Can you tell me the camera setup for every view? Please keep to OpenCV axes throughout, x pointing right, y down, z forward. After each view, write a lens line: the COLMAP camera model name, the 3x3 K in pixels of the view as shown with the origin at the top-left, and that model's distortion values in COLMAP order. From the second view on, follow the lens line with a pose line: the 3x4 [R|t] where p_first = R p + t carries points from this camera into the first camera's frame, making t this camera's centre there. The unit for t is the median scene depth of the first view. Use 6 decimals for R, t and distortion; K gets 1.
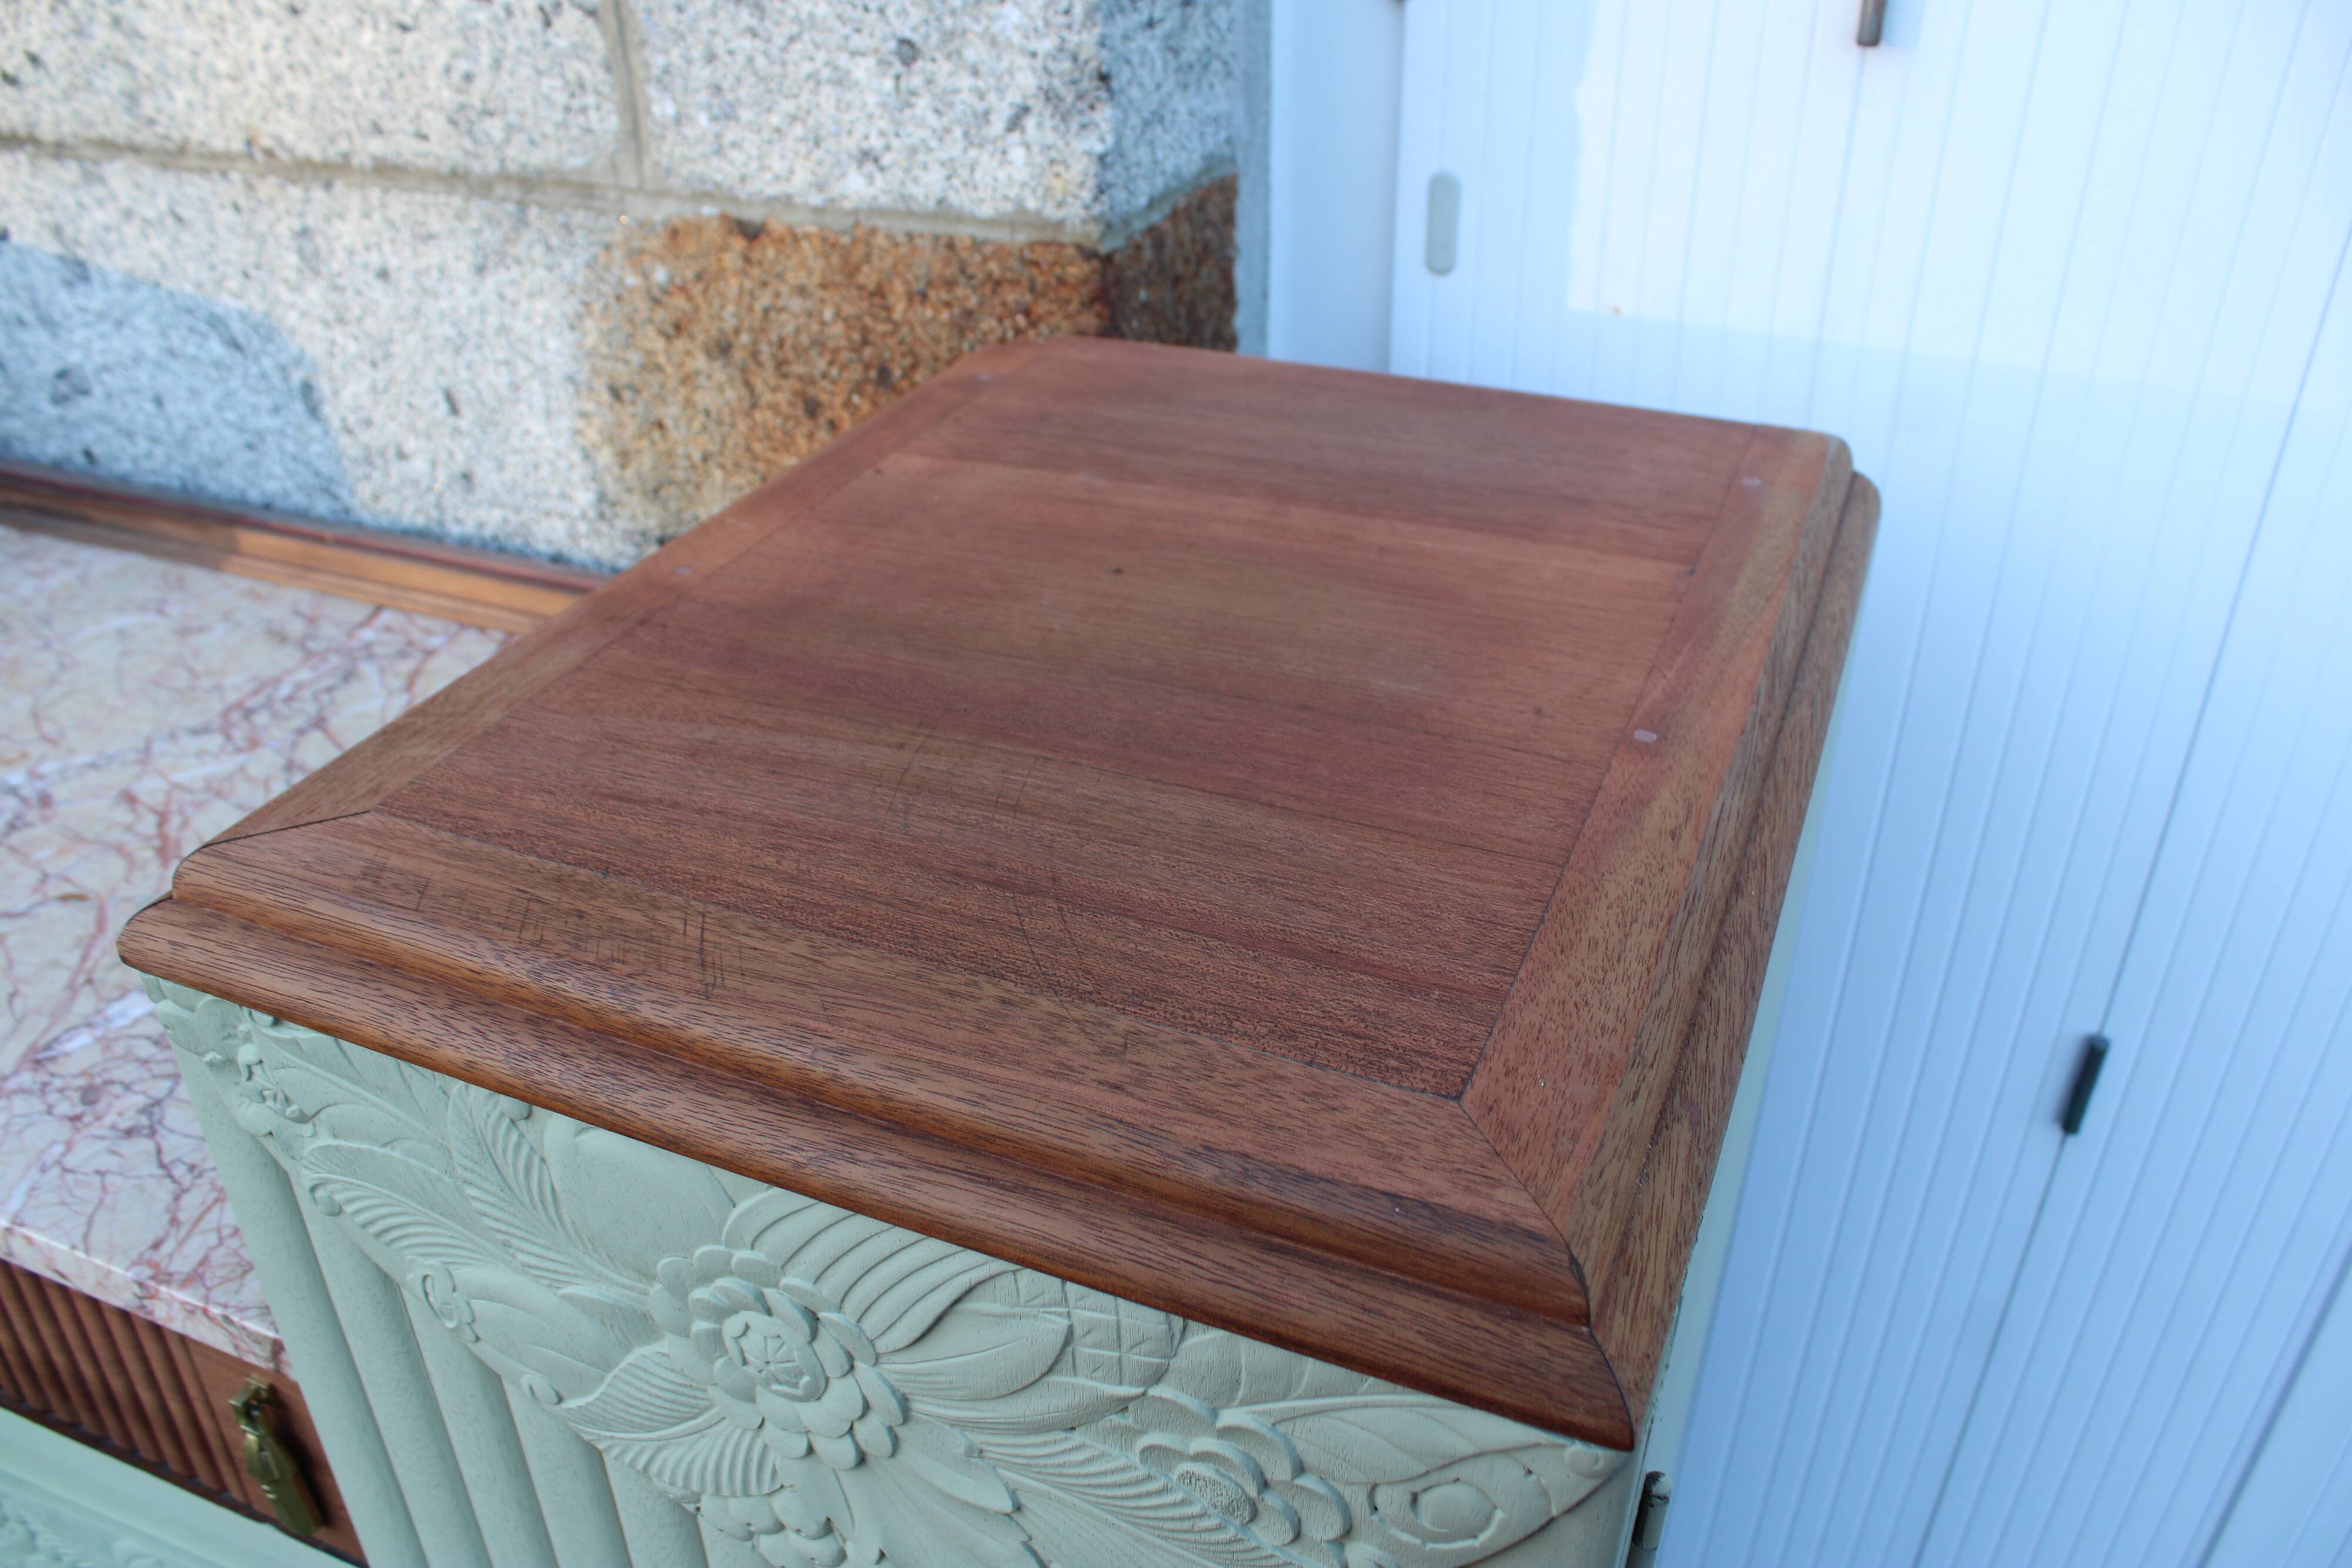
lens RADIAL K [[1911.3, 0, 1179.3], [0, 1911.3, 798.2], [0, 0, 1]] dist [-0.175871, 0.146669]
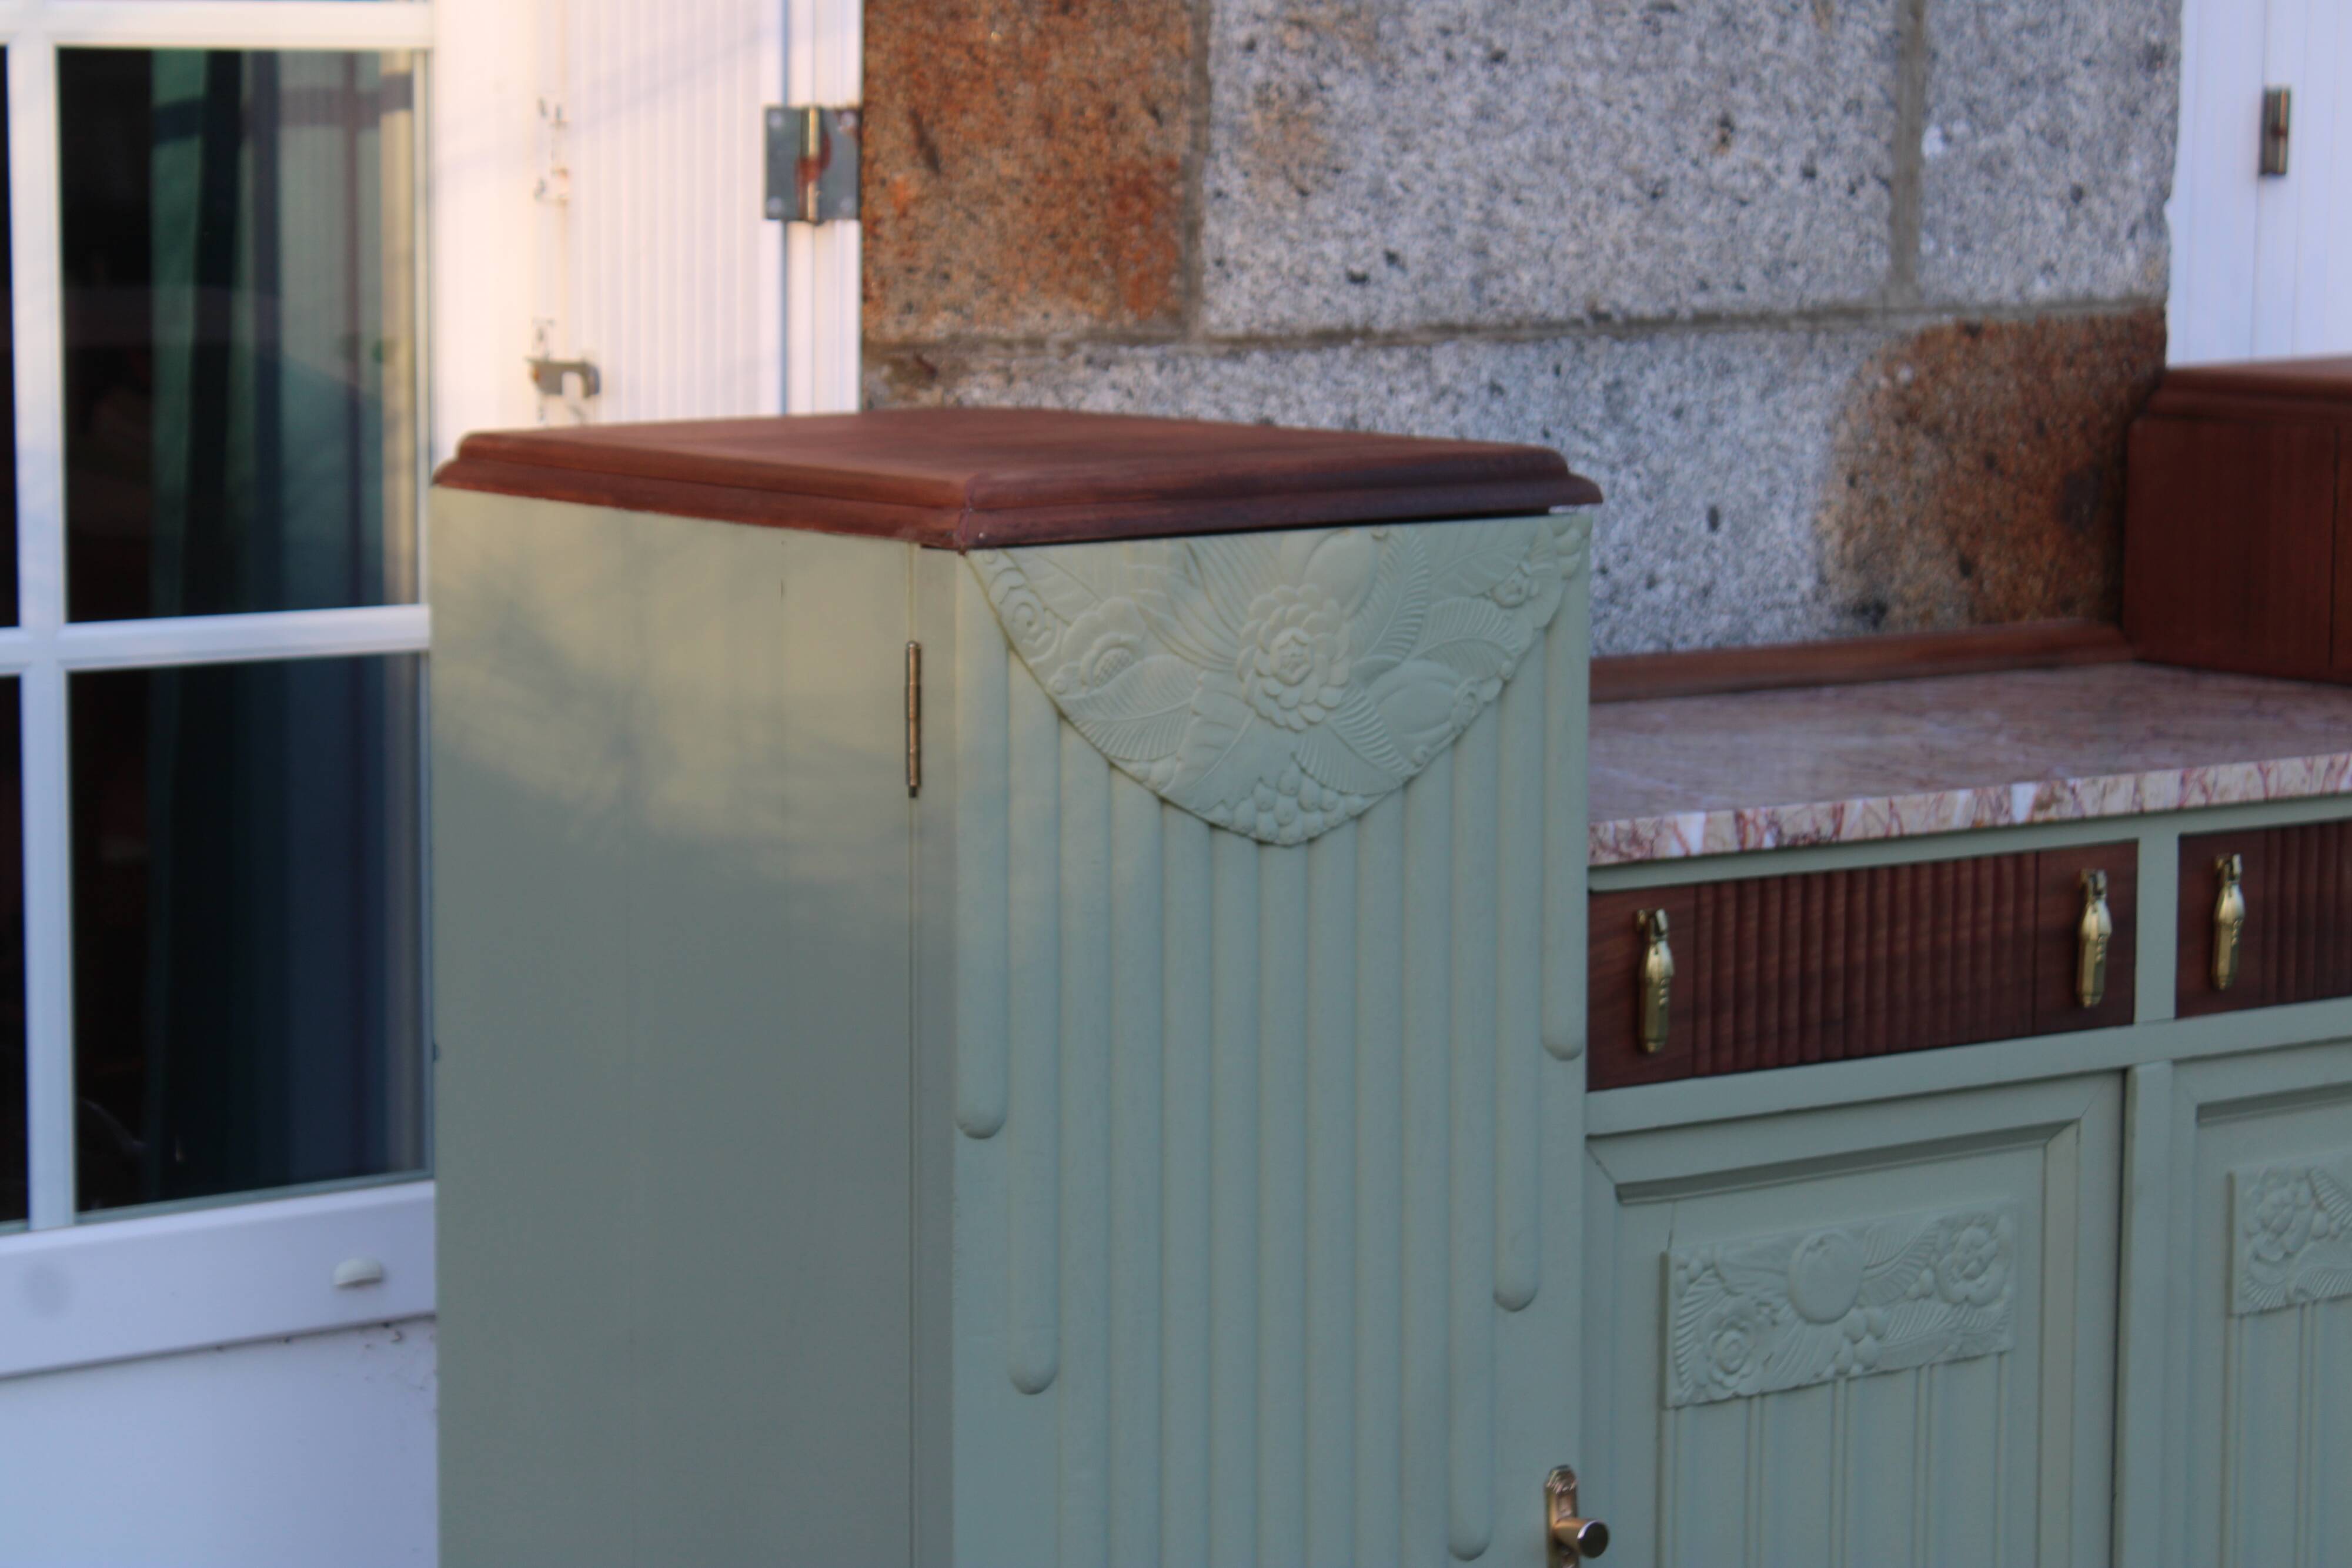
lens RADIAL K [[5559.3, 0, 1148.3], [0, 5559.3, 772.8], [0, 0, 1]] dist [0.049062, 0.300071]
pose [[0.516470, -0.104365, 0.849922, -3.982812], [0.443175, 0.881856, -0.161017, 0.369425], [-0.732704, 0.459825, 0.501704, -0.459391]]
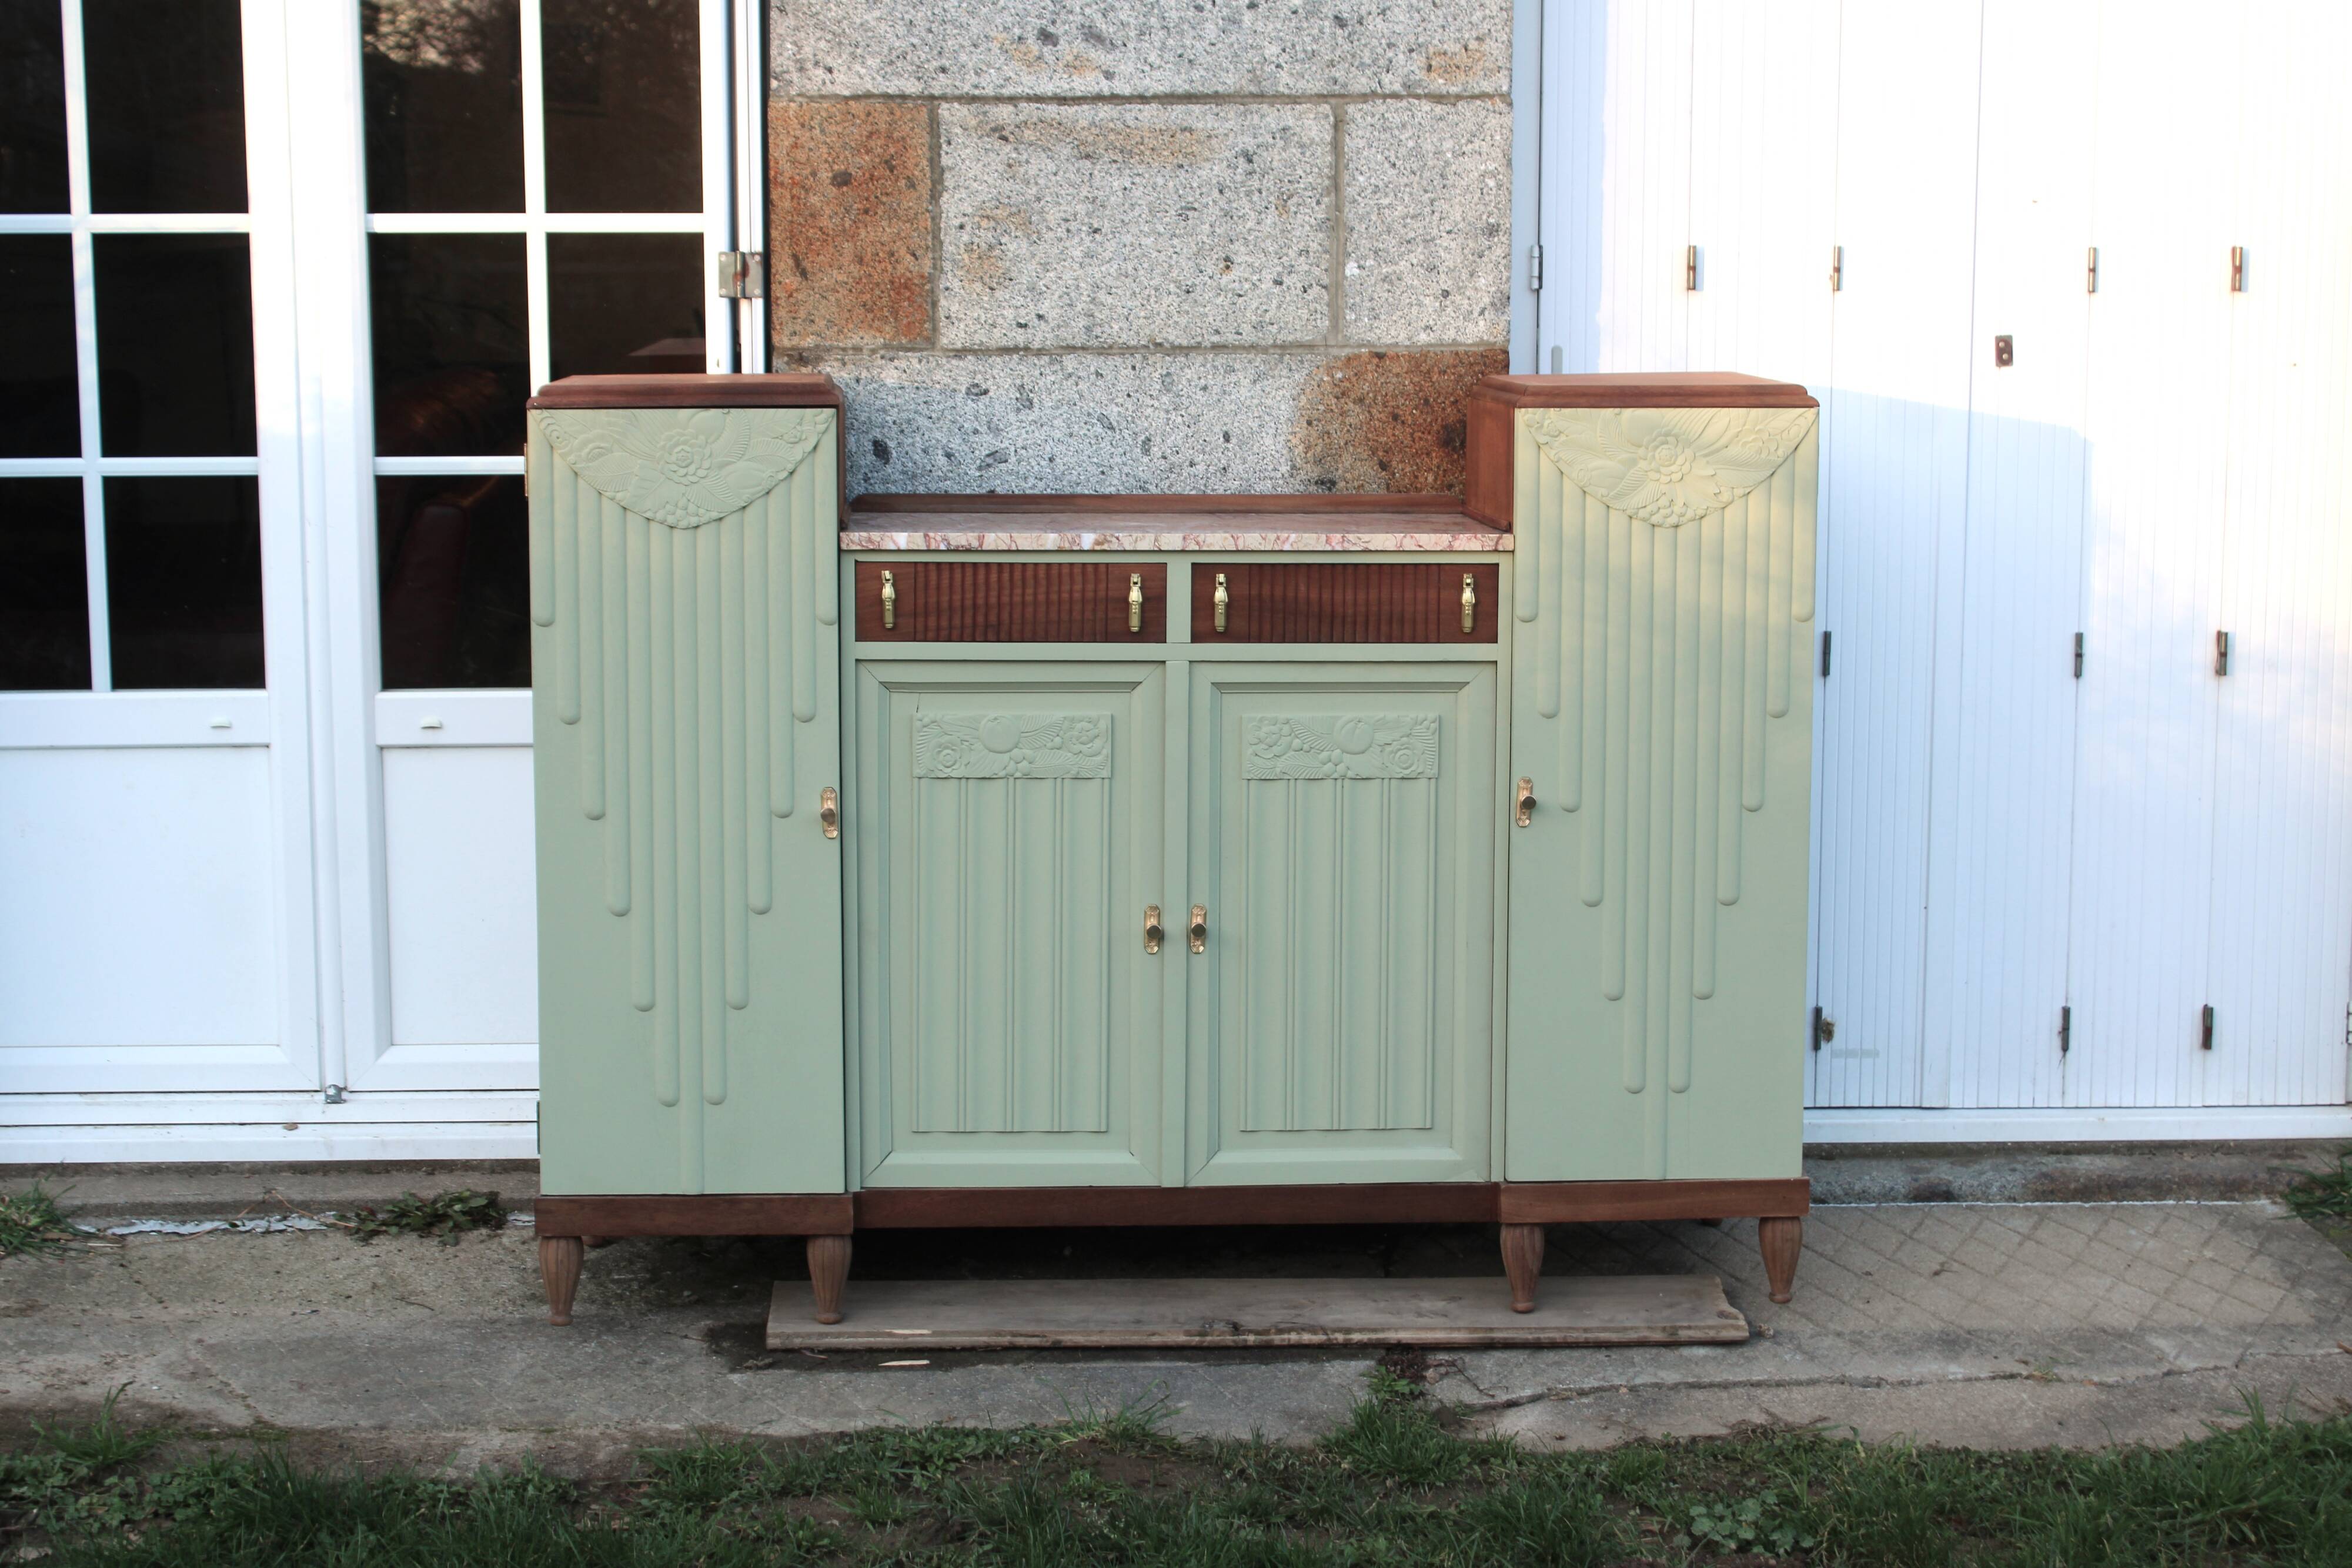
lens RADIAL K [[3876.2, 0, 1148.7], [0, 3876.2, 786.0], [0, 0, 1]] dist [-0.031105, 0.058114]
pose [[0.902525, -0.057416, 0.426793, -3.177471], [0.224738, 0.908205, -0.353067, 2.374777], [-0.367344, 0.414568, 0.832581, -3.661070]]
